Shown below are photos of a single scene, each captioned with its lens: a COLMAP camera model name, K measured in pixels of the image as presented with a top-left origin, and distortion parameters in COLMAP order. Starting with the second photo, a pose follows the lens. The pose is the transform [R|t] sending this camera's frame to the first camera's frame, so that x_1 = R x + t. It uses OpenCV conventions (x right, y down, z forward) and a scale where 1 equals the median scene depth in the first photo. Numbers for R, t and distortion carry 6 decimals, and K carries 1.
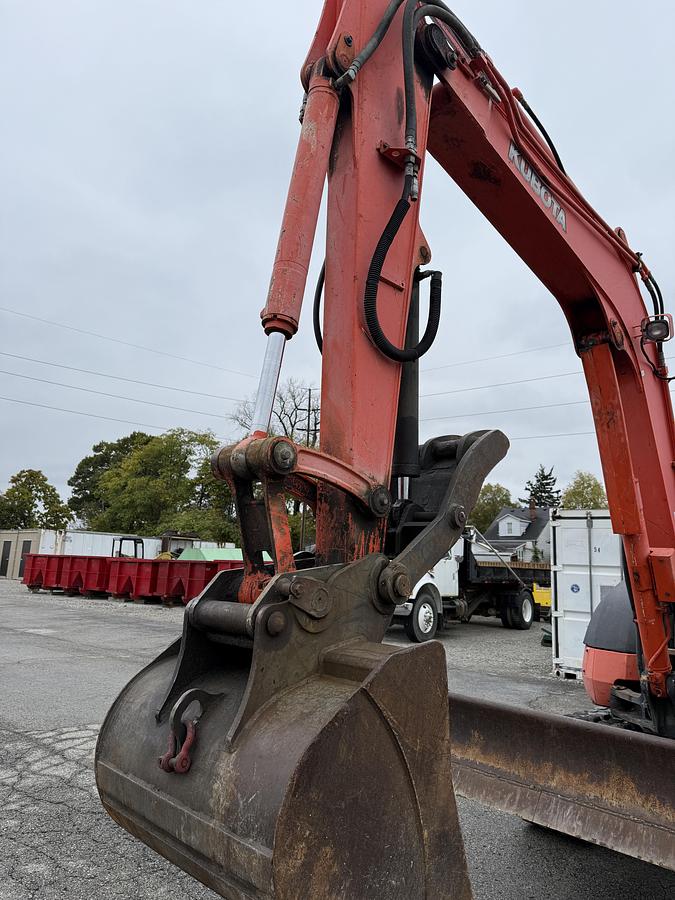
lens RADIAL K [[633.7, 0, 345.3], [0, 633.7, 448.1], [0, 0, 1]] dist [0.042445, -0.049750]
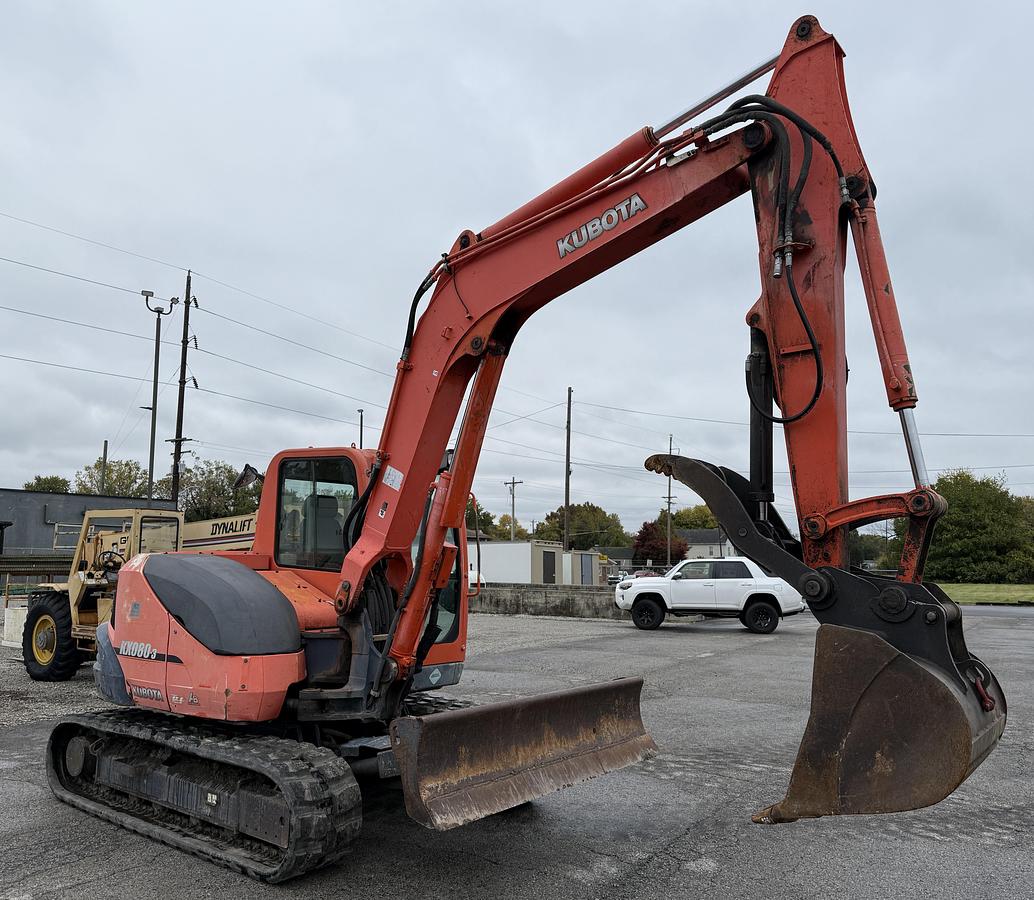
lens RADIAL K [[853.4, 0, 527.1], [0, 853.4, 457.5], [0, 0, 1]] dist [0.108957, -0.146436]
pose [[-0.154736, 0.079031, 0.984790, -0.265390], [-0.190360, 0.975732, -0.108215, 0.040629], [-0.969443, -0.204209, -0.135937, 0.296029]]
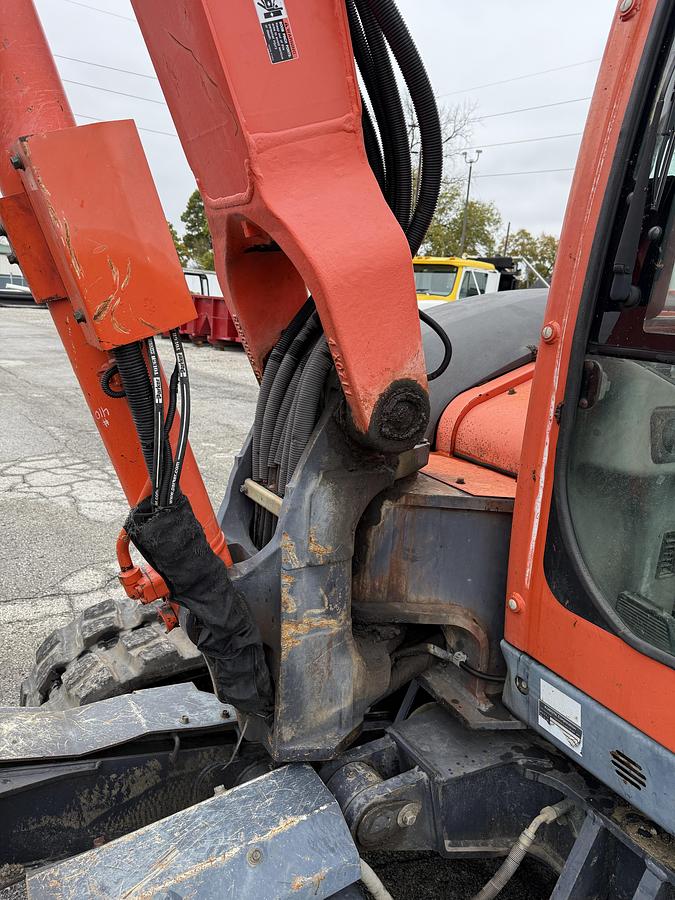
lens RADIAL K [[633.7, 0, 345.2], [0, 633.7, 457.4], [0, 0, 1]] dist [0.042445, -0.049750]
pose [[0.978959, 0.078269, -0.188449, 0.175282], [0.002244, 0.919327, 0.393488, 0.048650], [0.204044, -0.385632, 0.899808, 0.208592]]
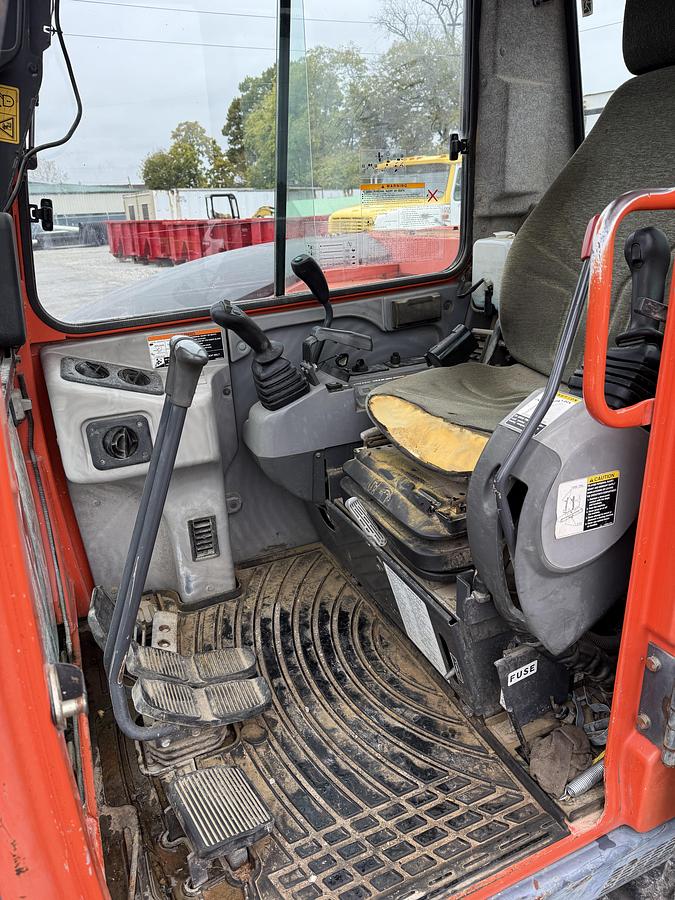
lens RADIAL K [[633.7, 0, 345.3], [0, 633.7, 449.8], [0, 0, 1]] dist [0.042445, -0.049750]
pose [[0.954851, 0.034880, -0.295030, 0.261810], [0.123409, 0.856778, 0.500701, 0.039862], [0.270240, -0.514505, 0.813791, 0.232316]]
